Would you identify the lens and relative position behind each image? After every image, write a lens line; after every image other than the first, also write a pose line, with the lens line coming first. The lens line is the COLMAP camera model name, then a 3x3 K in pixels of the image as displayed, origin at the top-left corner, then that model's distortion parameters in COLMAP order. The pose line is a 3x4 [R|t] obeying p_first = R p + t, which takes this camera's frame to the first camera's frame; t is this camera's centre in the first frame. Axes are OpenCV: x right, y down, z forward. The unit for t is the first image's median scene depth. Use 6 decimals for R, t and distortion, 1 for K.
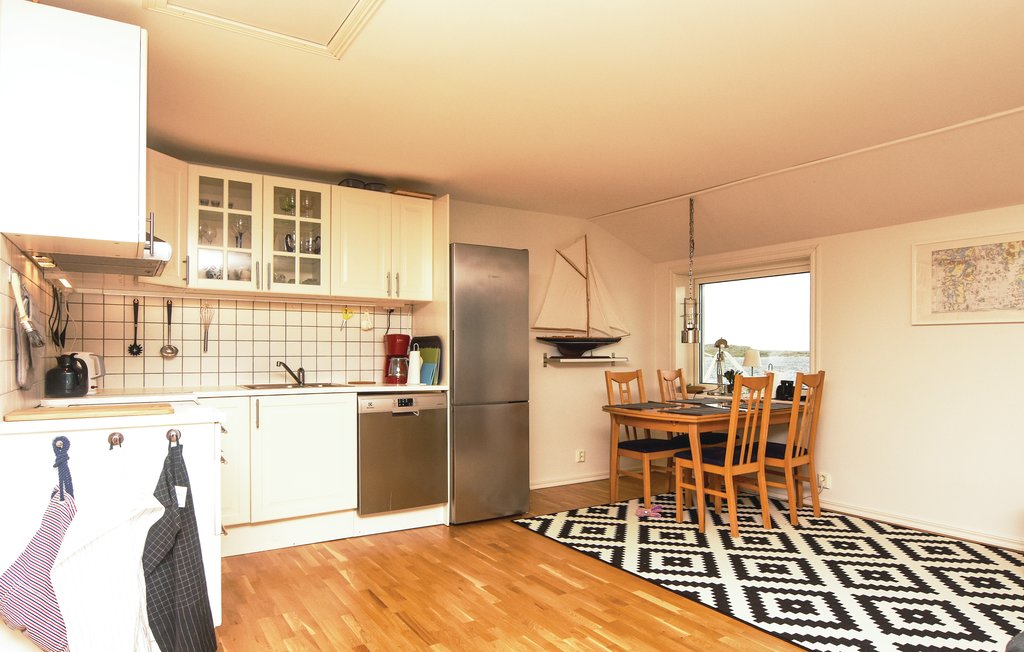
lens RADIAL K [[595.3, 0, 512.9], [0, 595.3, 330.0], [0, 0, 1]] dist [0.003198, -0.000534]
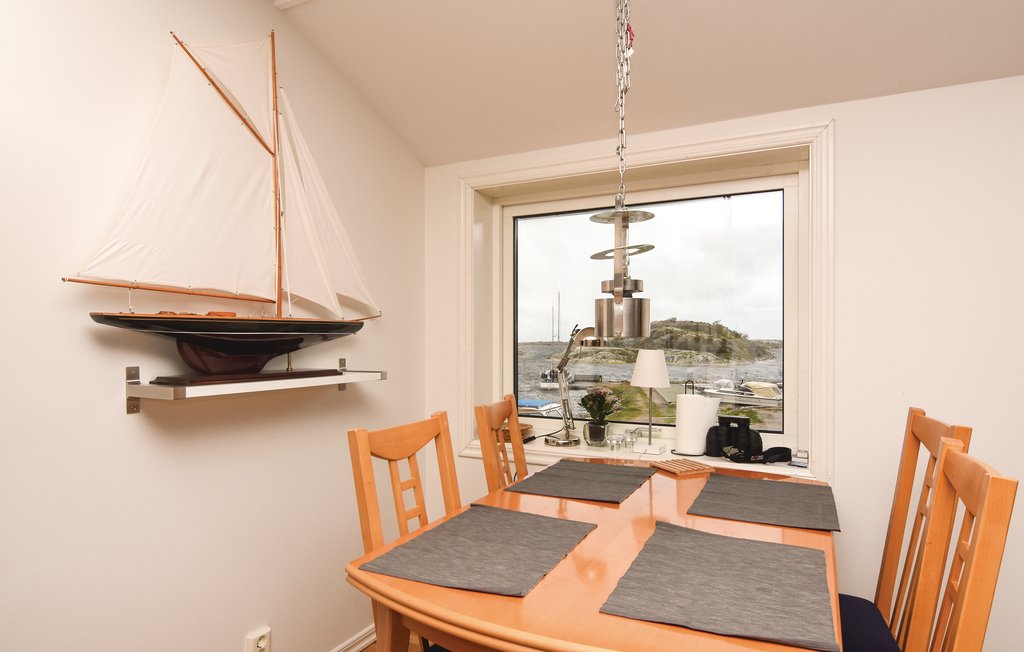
lens RADIAL K [[595.3, 0, 509.9], [0, 595.3, 334.2], [0, 0, 1]] dist [0.003198, -0.000534]
pose [[0.861921, 0.000666, 0.507043, 0.064975], [-0.015548, 0.999564, 0.025116, 0.010406], [-0.506805, -0.029531, 0.861555, 0.627469]]
